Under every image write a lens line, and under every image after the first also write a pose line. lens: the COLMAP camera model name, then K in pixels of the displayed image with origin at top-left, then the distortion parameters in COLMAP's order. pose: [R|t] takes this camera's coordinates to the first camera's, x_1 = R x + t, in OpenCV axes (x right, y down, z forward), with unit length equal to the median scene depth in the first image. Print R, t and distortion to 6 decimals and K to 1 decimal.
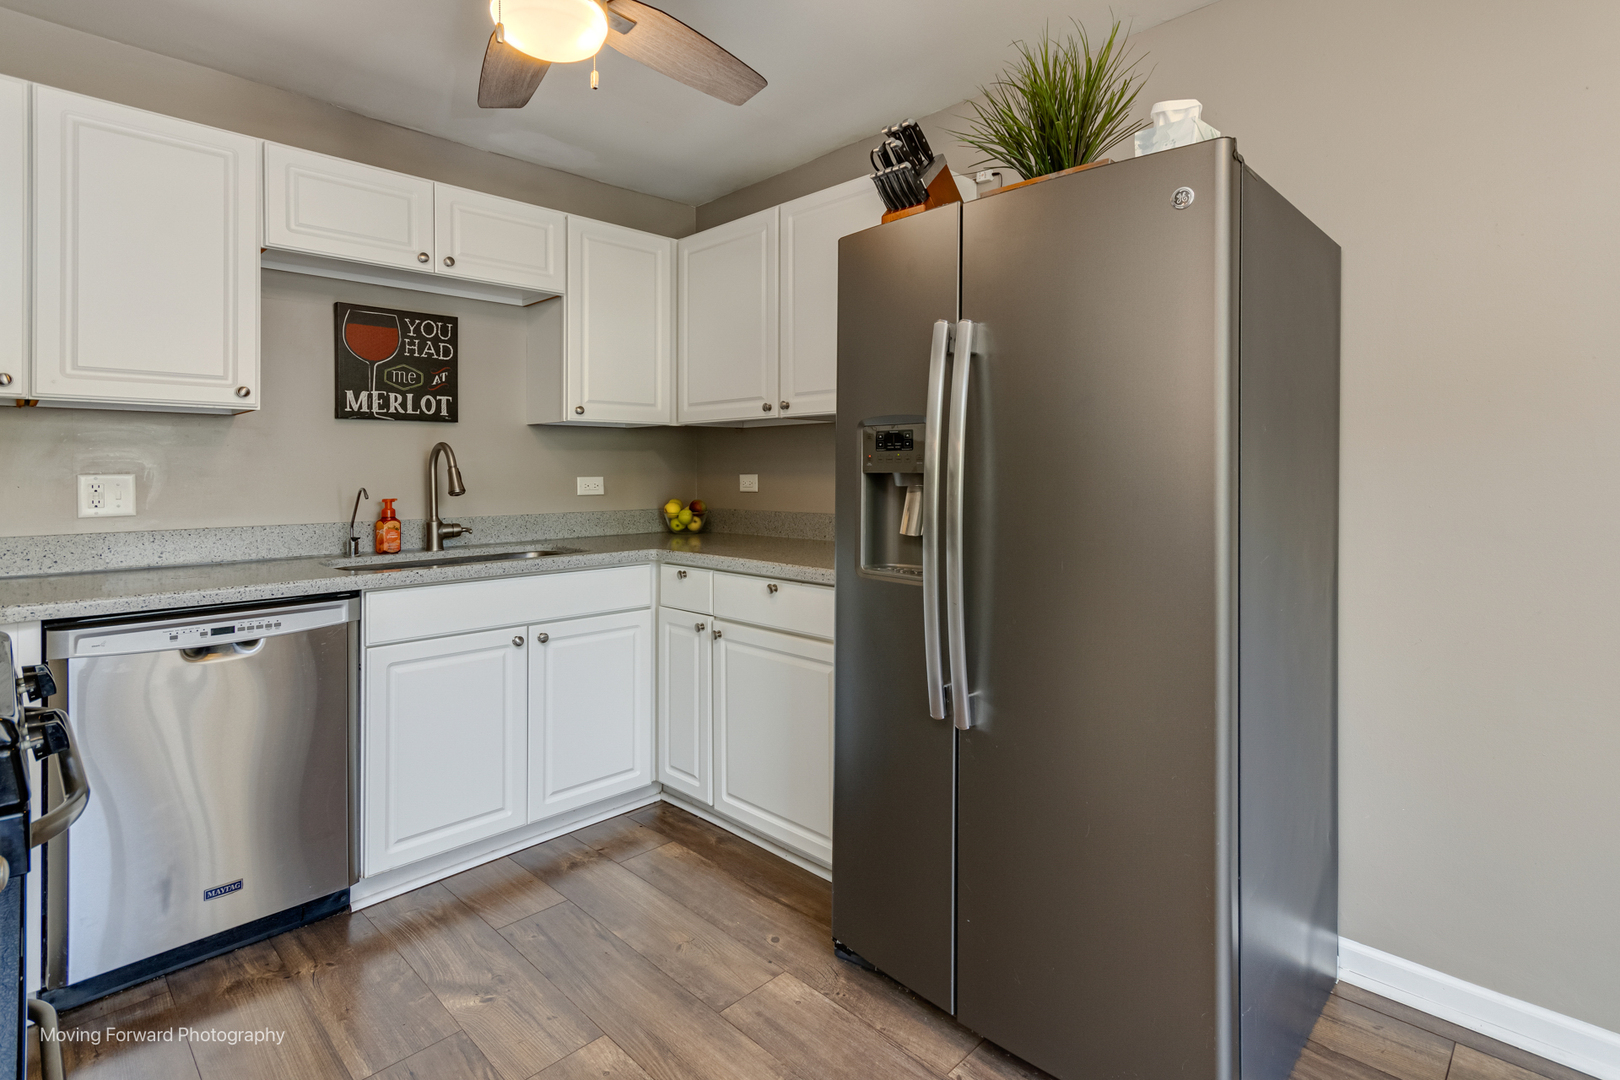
lens RADIAL K [[797.9, 0, 826.3], [0, 797.9, 466.4], [0, 0, 1]] dist [0.004686, 0.004138]
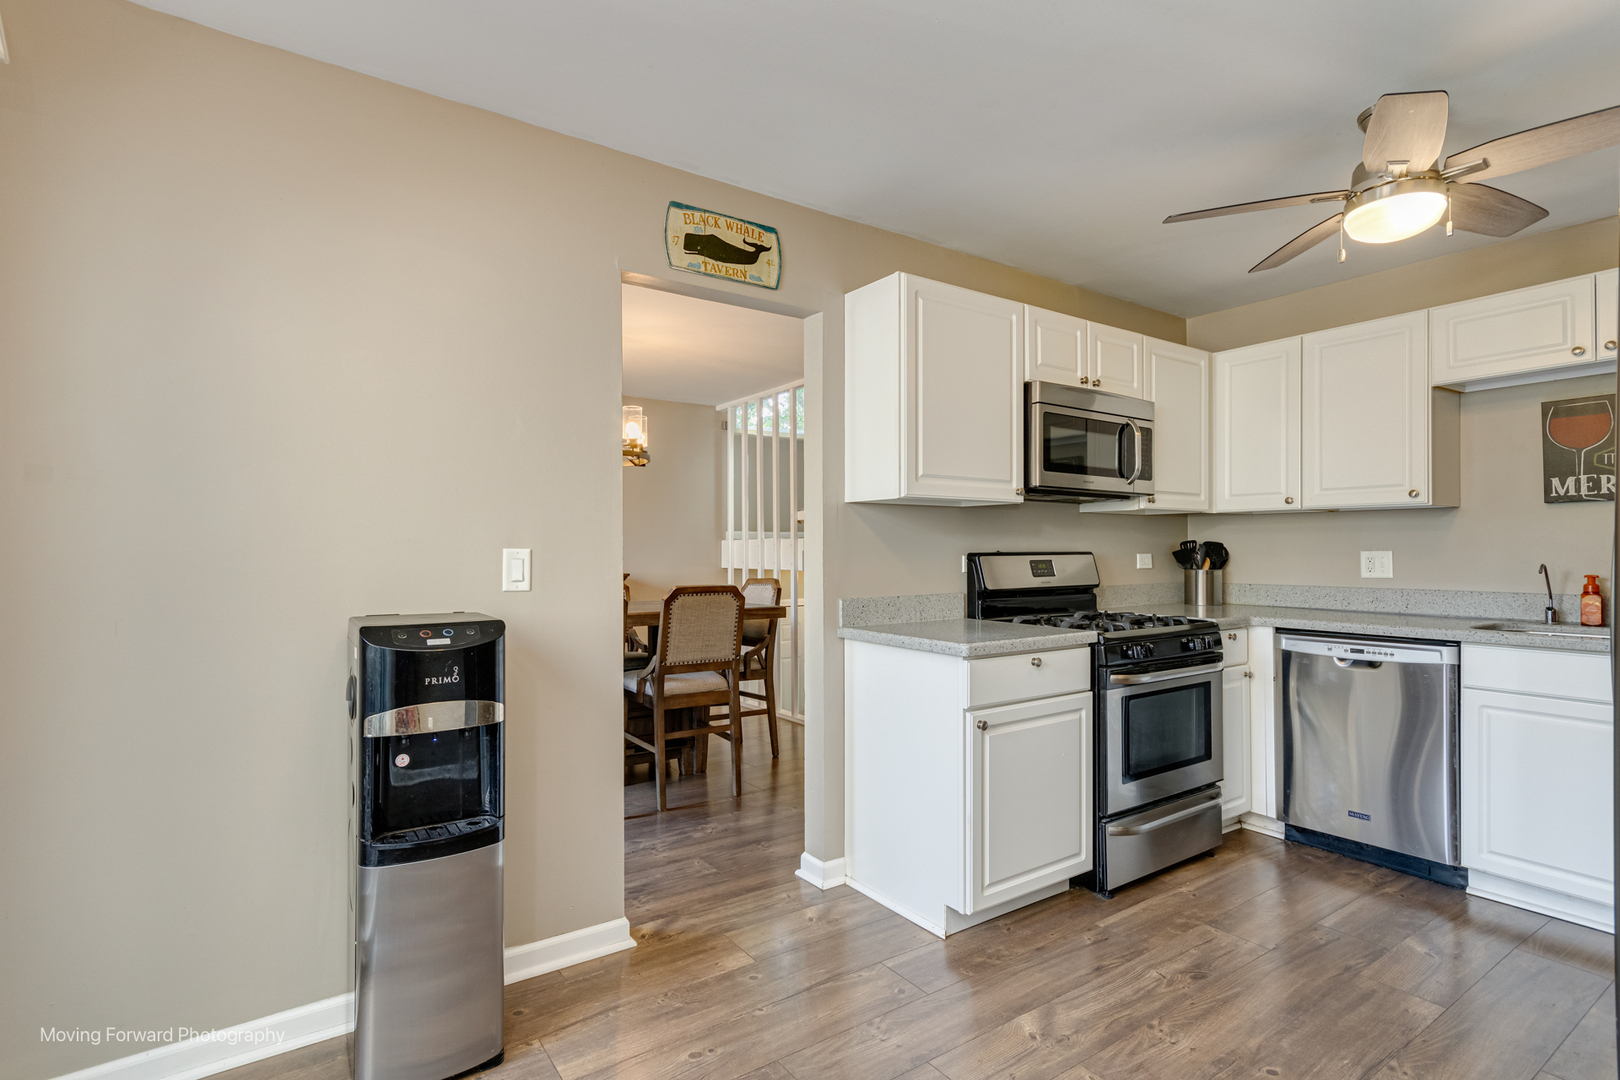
lens RADIAL K [[797.9, 0, 808.5], [0, 797.9, 544.2], [0, 0, 1]] dist [0.004686, 0.004138]
pose [[-0.195338, -0.002992, -0.980731, 0.773688], [0.007879, 0.999958, -0.004620, -0.004380], [0.980704, -0.008629, -0.195306, 0.196509]]
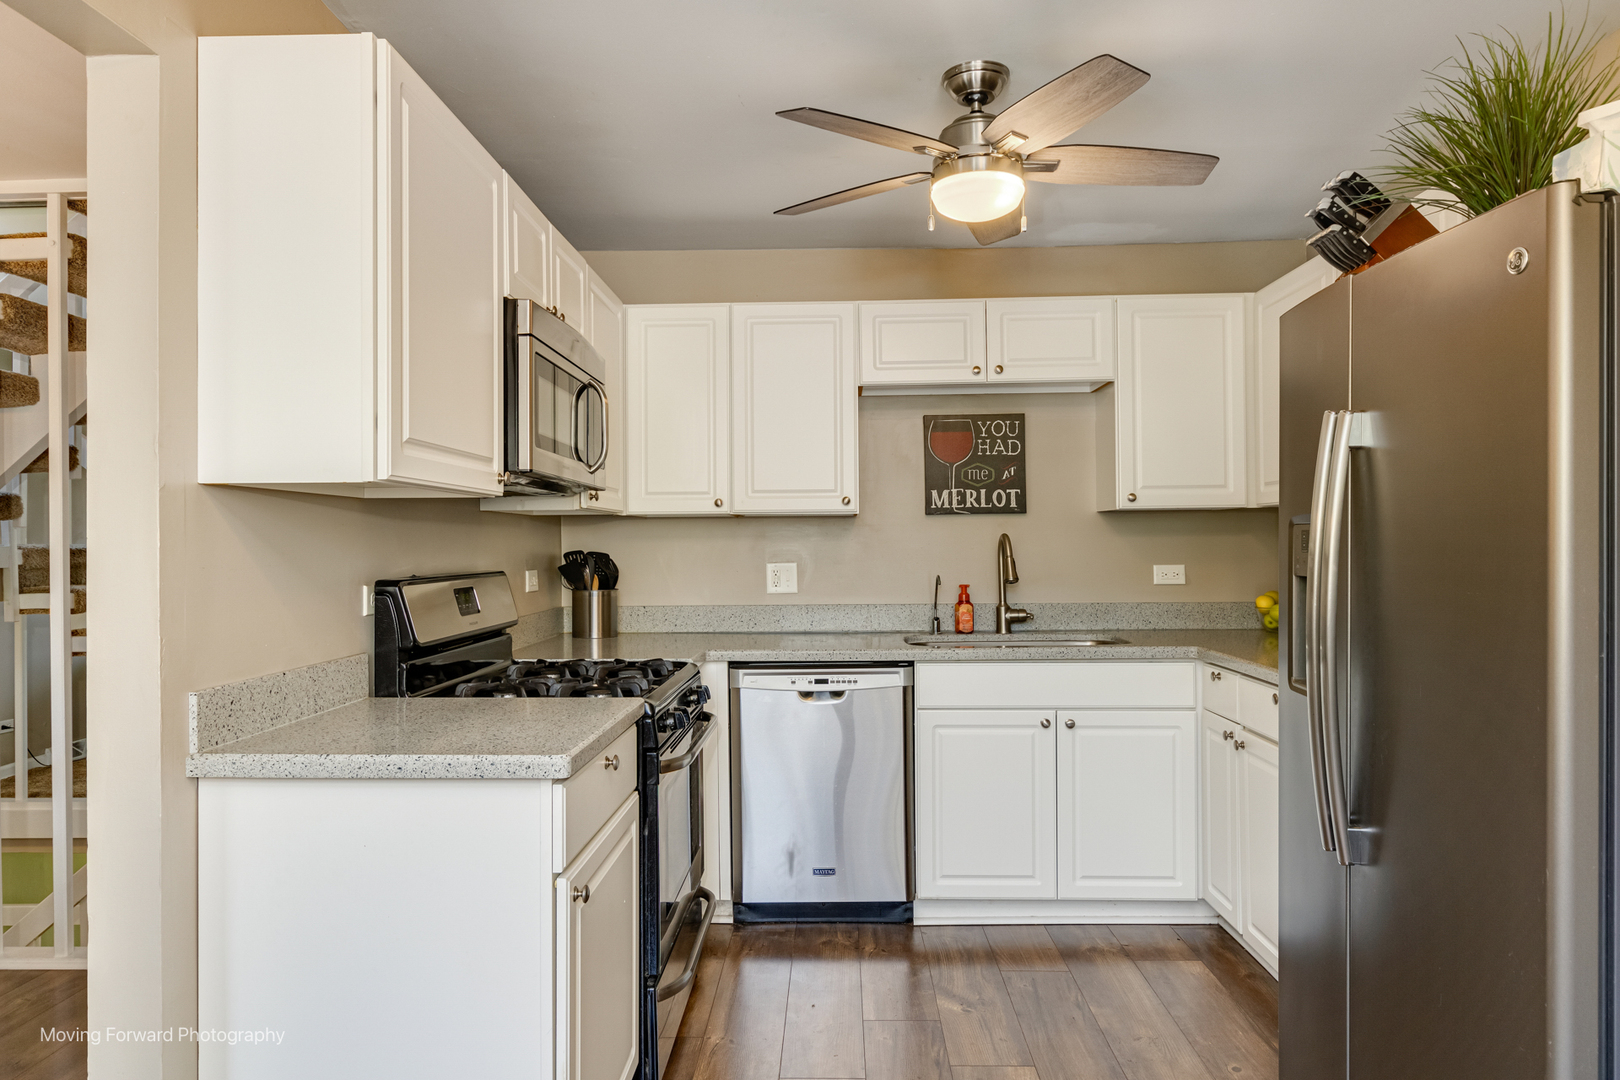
lens RADIAL K [[1033.5, 0, 814.2], [0, 1033.5, 529.8], [0, 0, 1]] dist [-0.003618, 0.001222]
pose [[0.677626, -0.012531, -0.735300, 0.410016], [0.009941, 0.999920, -0.007880, -0.029478], [0.735339, -0.001970, 0.677696, -0.150597]]
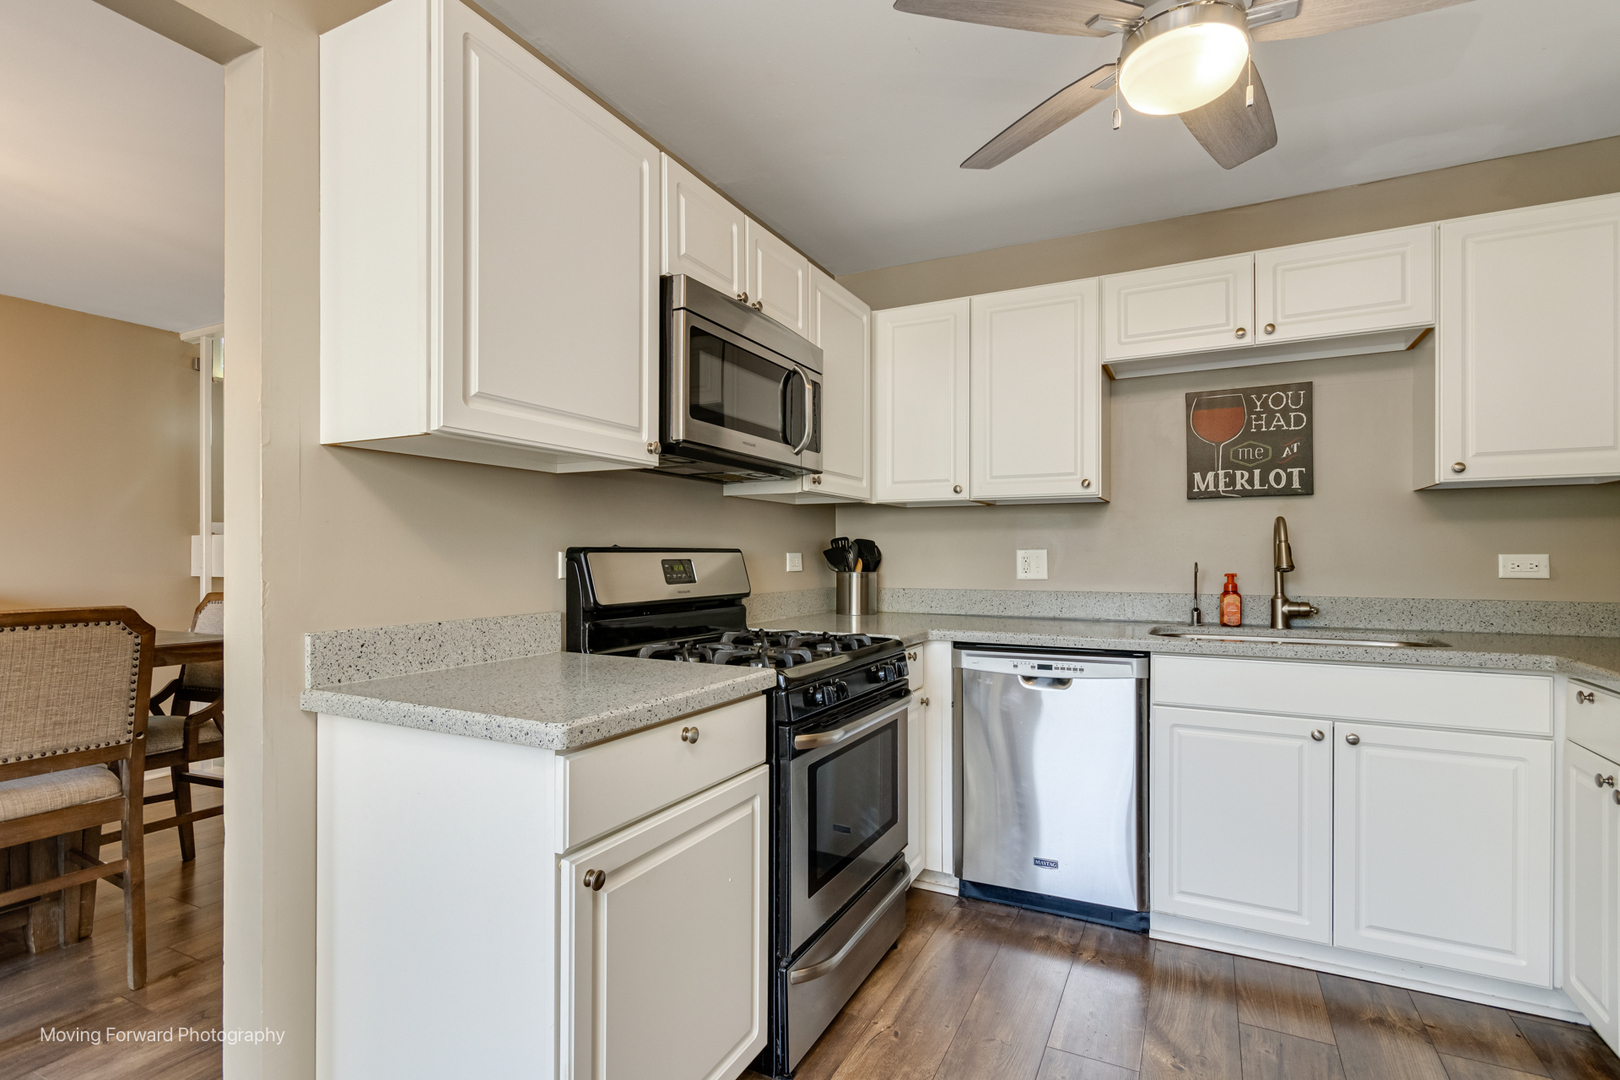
lens RADIAL K [[778.6, 0, 811.0], [0, 778.6, 554.8], [0, 0, 1]] dist [0.005210, -0.000576]
pose [[0.295585, 0.001401, -0.955315, 0.275481], [0.004017, 0.999988, 0.002710, 0.012332], [0.955308, -0.004639, 0.295576, 0.199084]]
